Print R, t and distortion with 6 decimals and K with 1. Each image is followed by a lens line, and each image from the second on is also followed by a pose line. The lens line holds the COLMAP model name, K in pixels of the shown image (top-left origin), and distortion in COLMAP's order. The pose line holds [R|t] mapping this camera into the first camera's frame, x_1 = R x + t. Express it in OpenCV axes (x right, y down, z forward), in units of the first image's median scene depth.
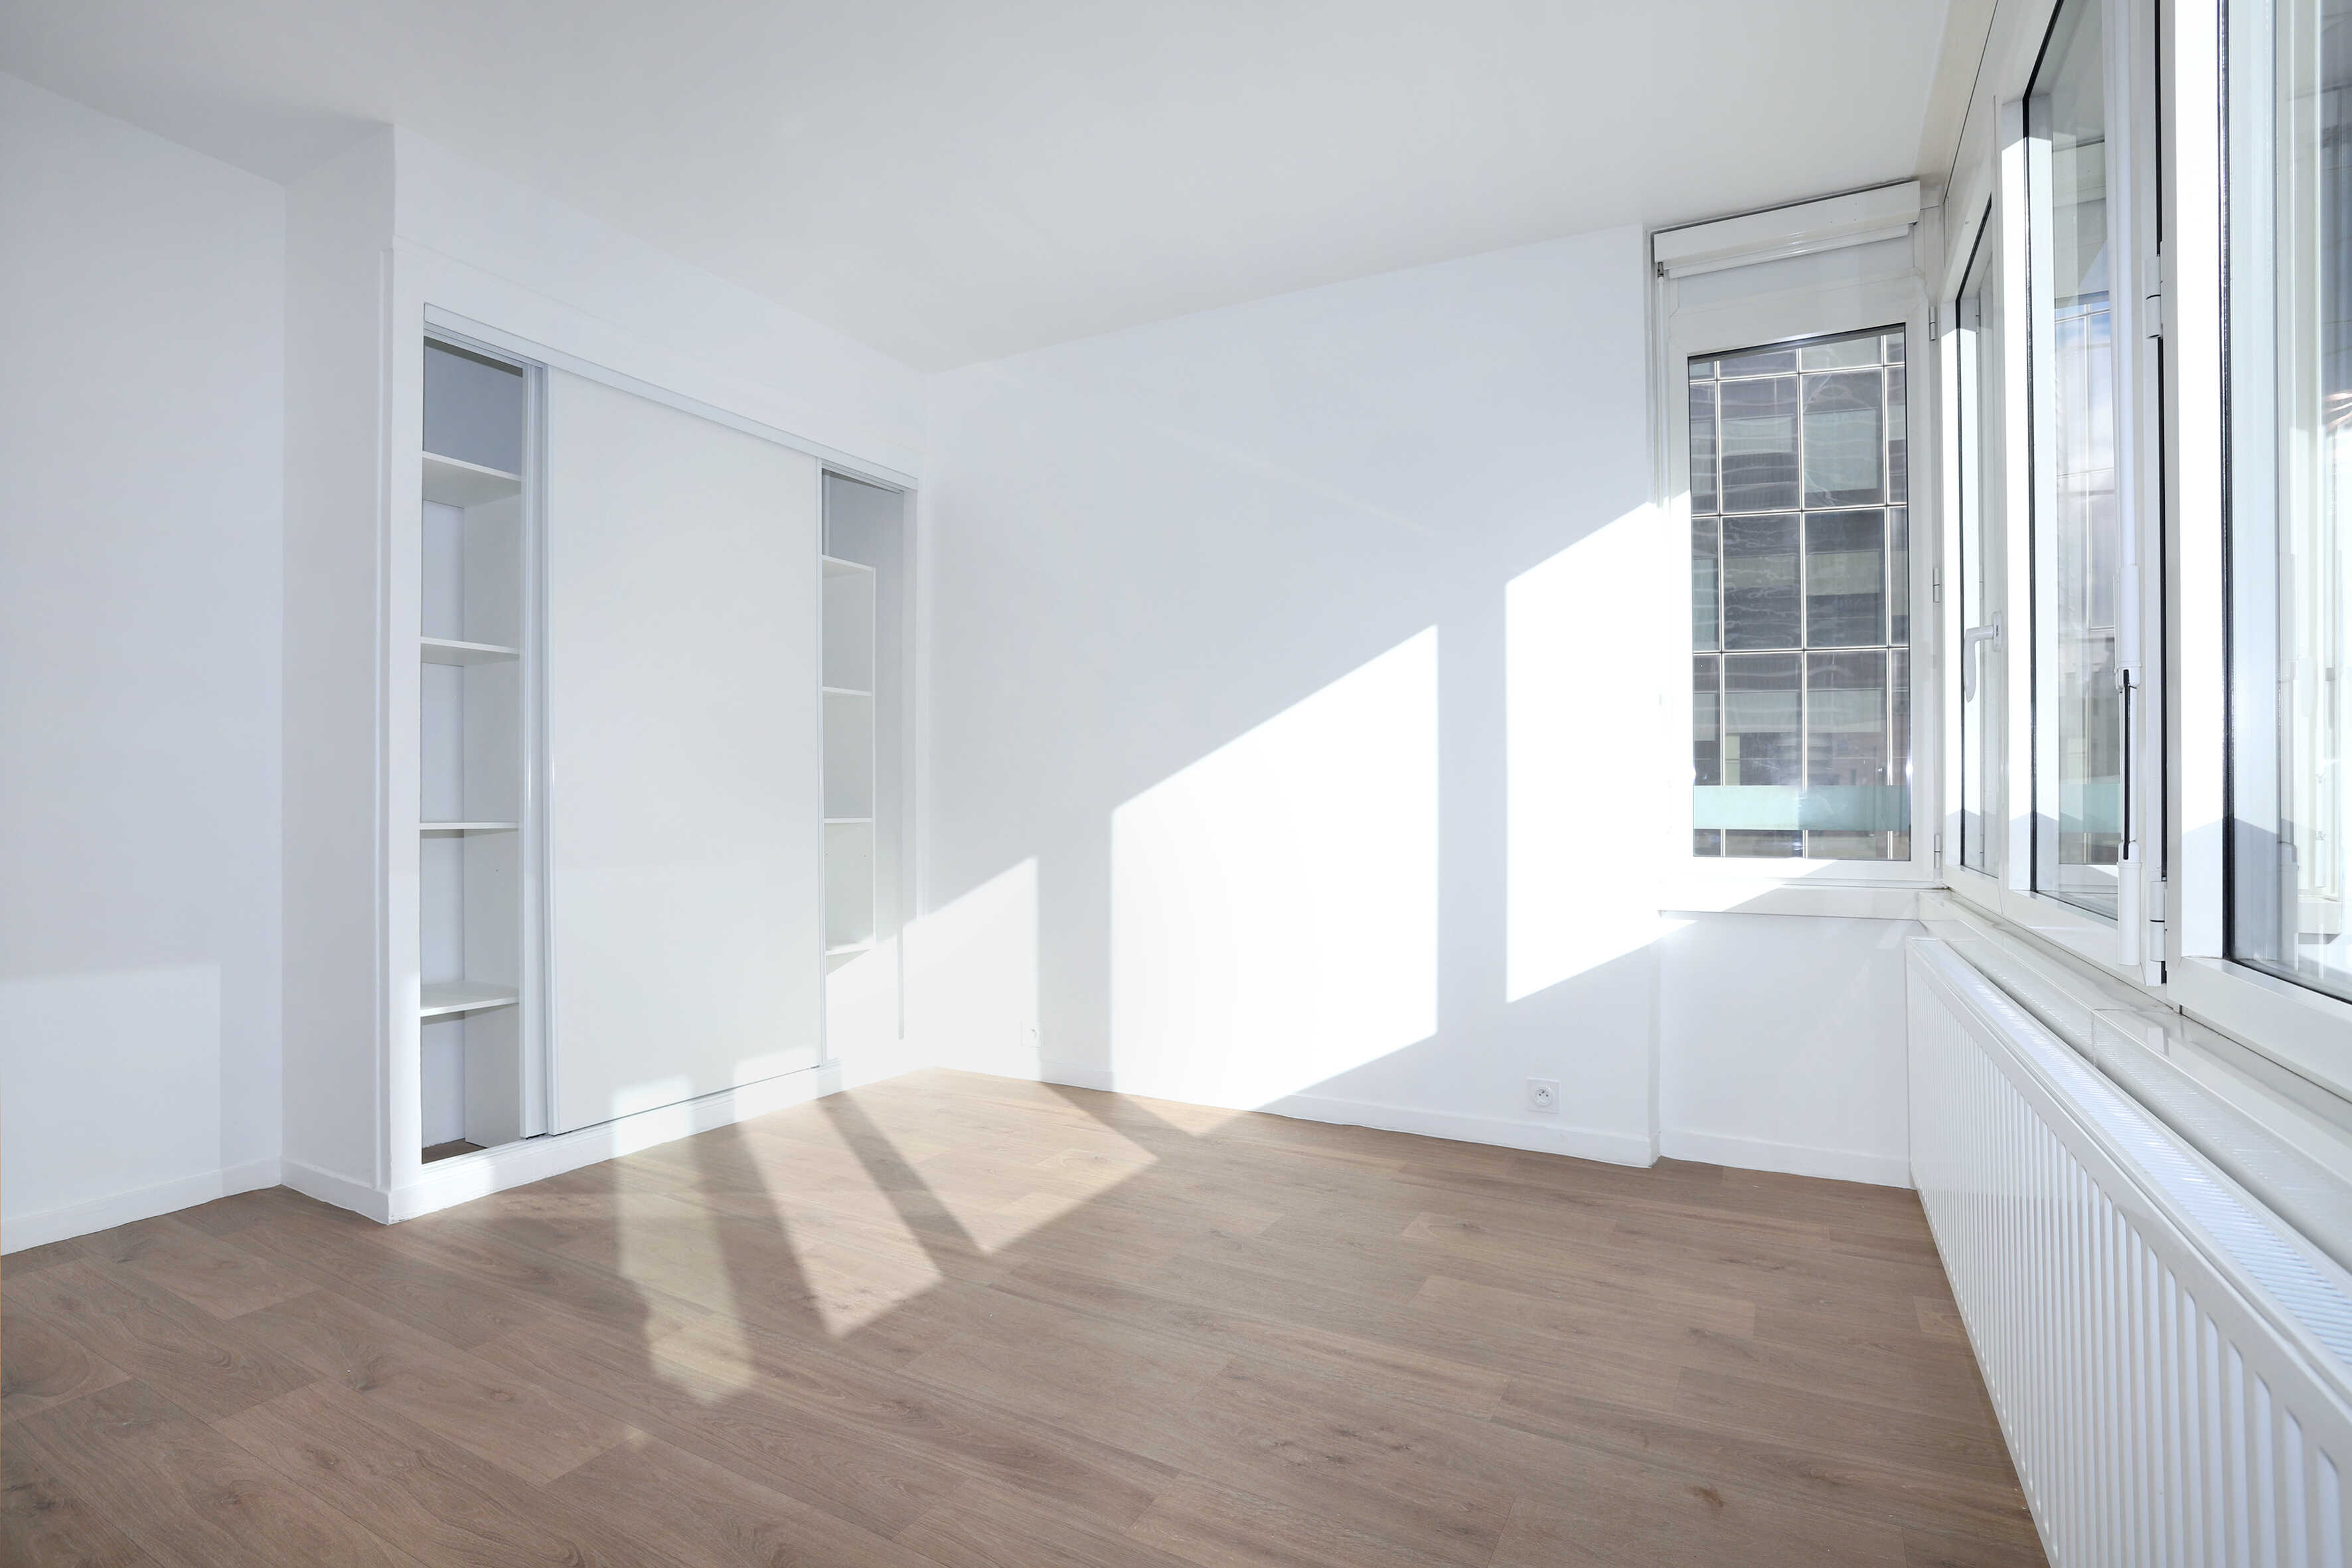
lens RADIAL K [[1125.7, 0, 1178.9], [0, 1125.7, 801.4], [0, 0, 1]] dist [-0.069638, 0.026466]
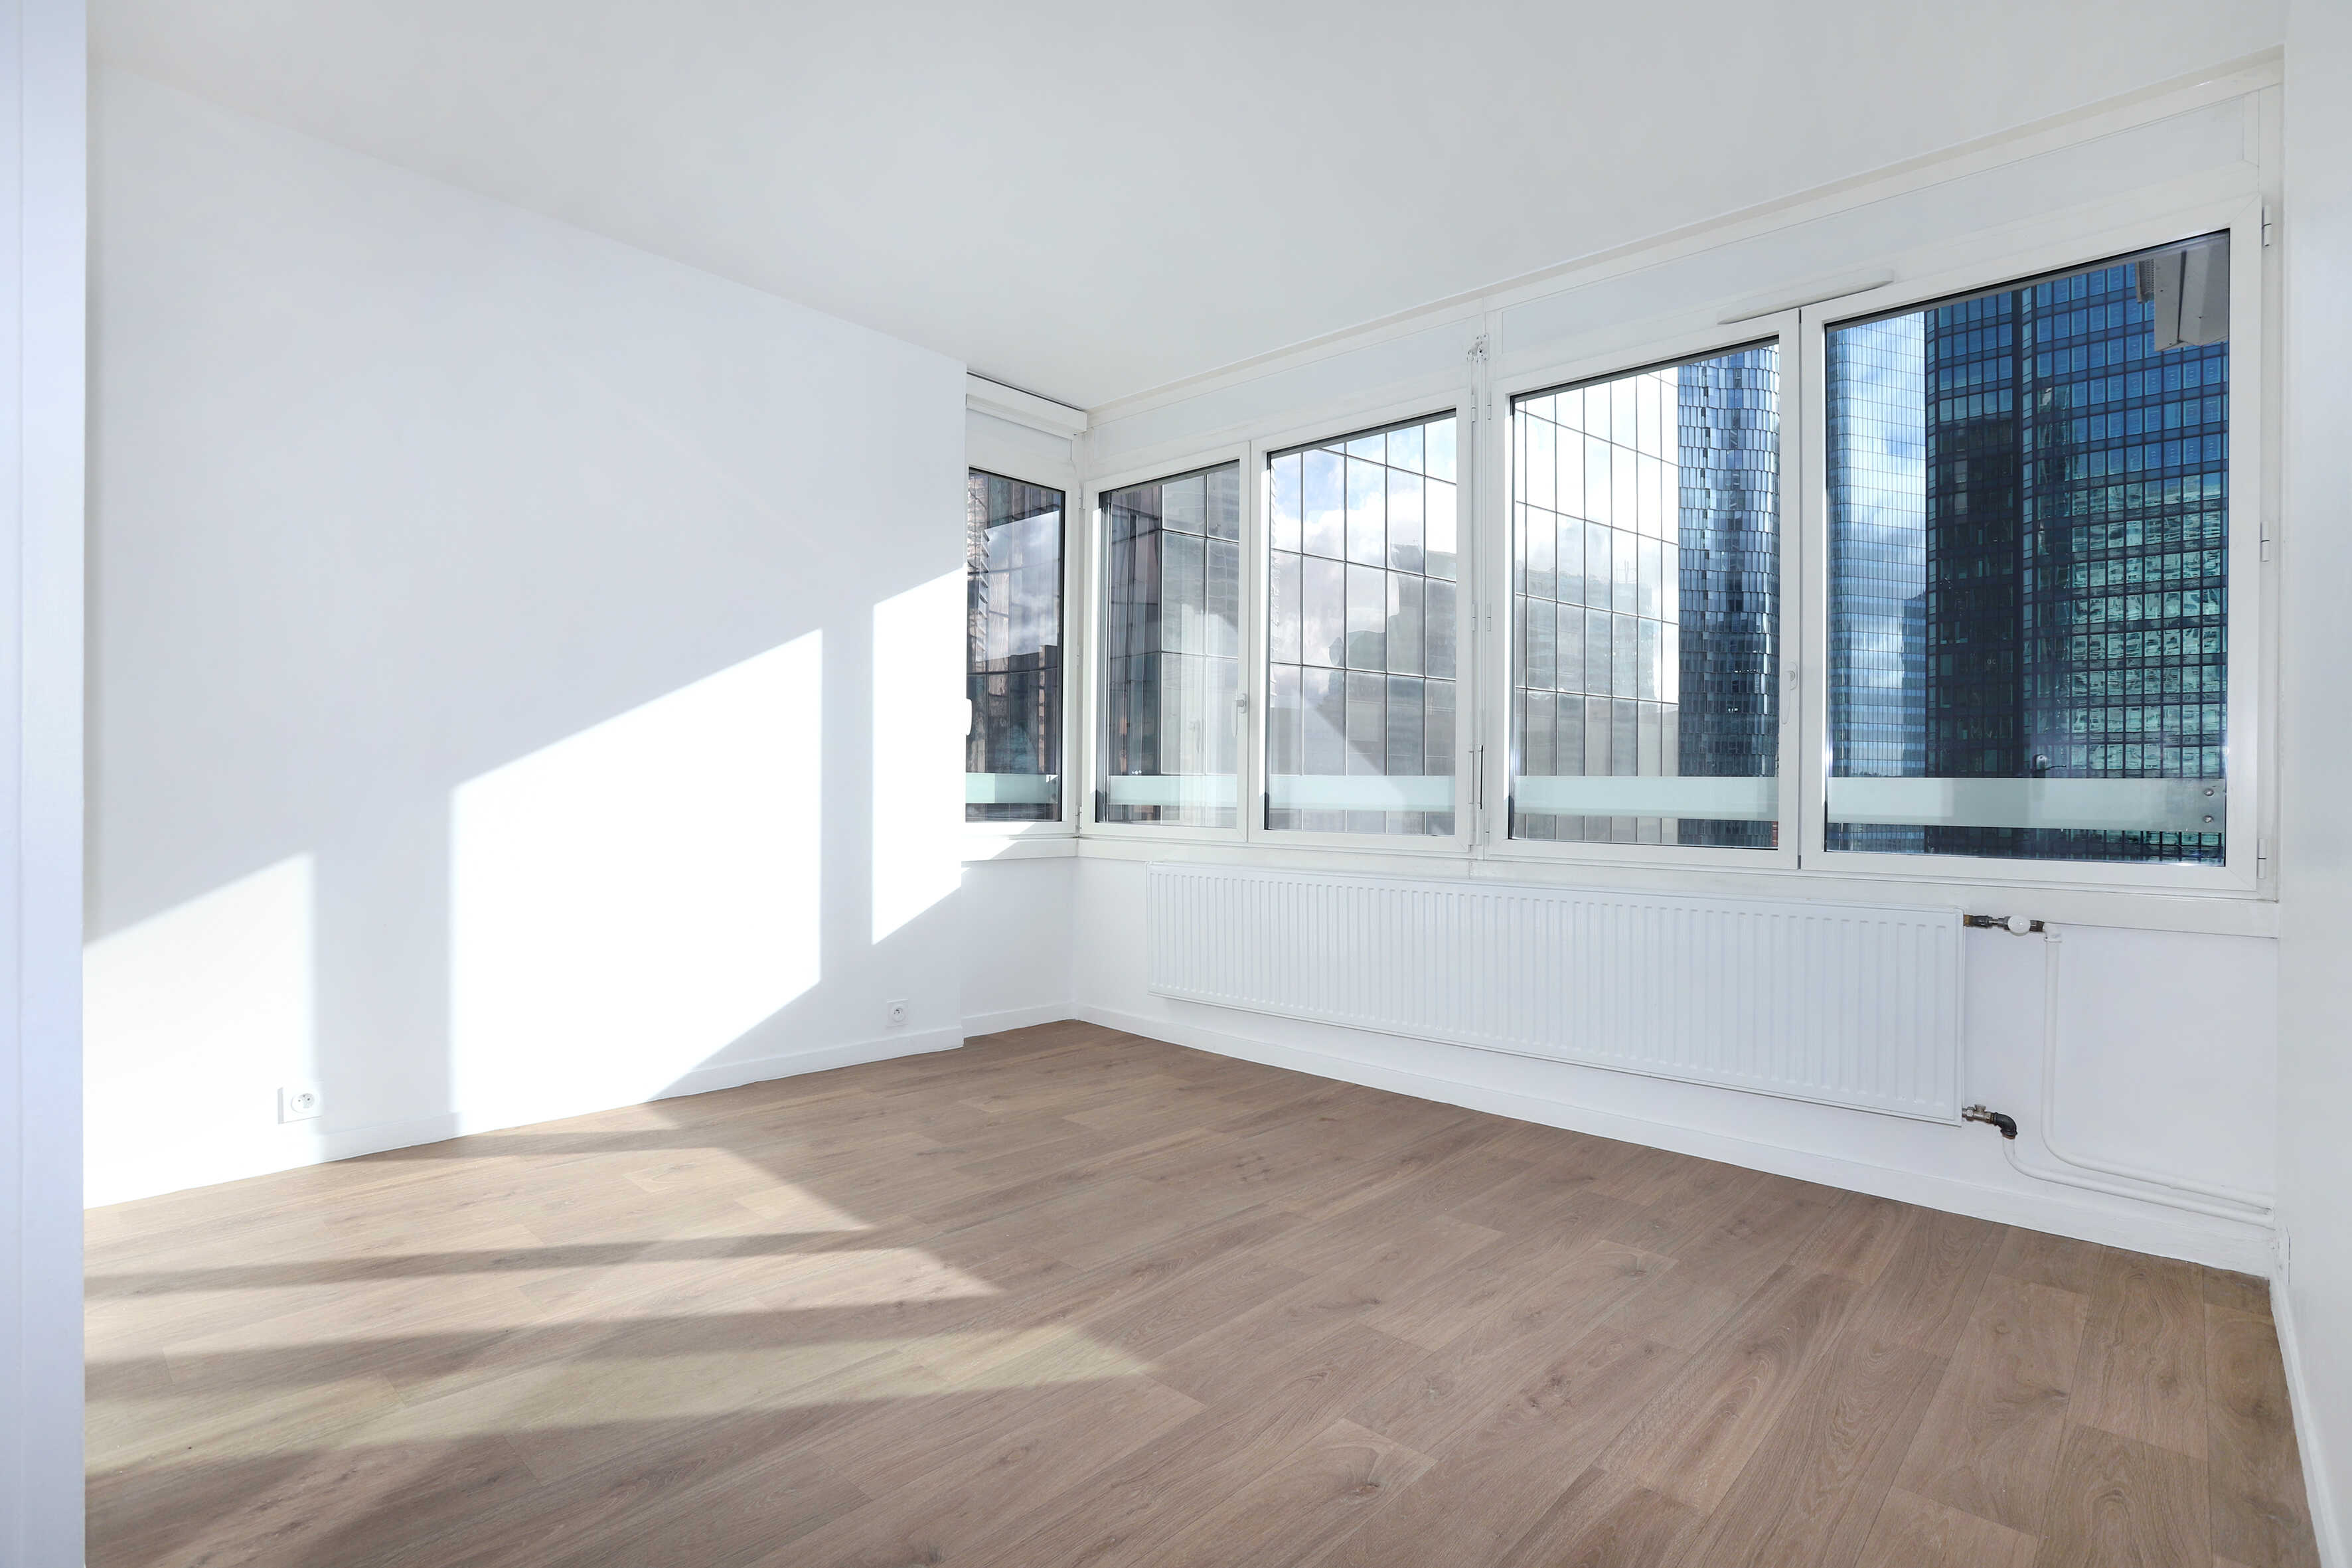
lens RADIAL K [[1125.7, 0, 1178.9], [0, 1125.7, 801.4], [0, 0, 1]] dist [-0.069638, 0.026466]
pose [[0.239460, -0.006450, 0.970885, -0.981404], [-0.017396, 0.999789, 0.010933, 0.002531], [-0.970750, -0.019508, 0.239297, 0.449906]]
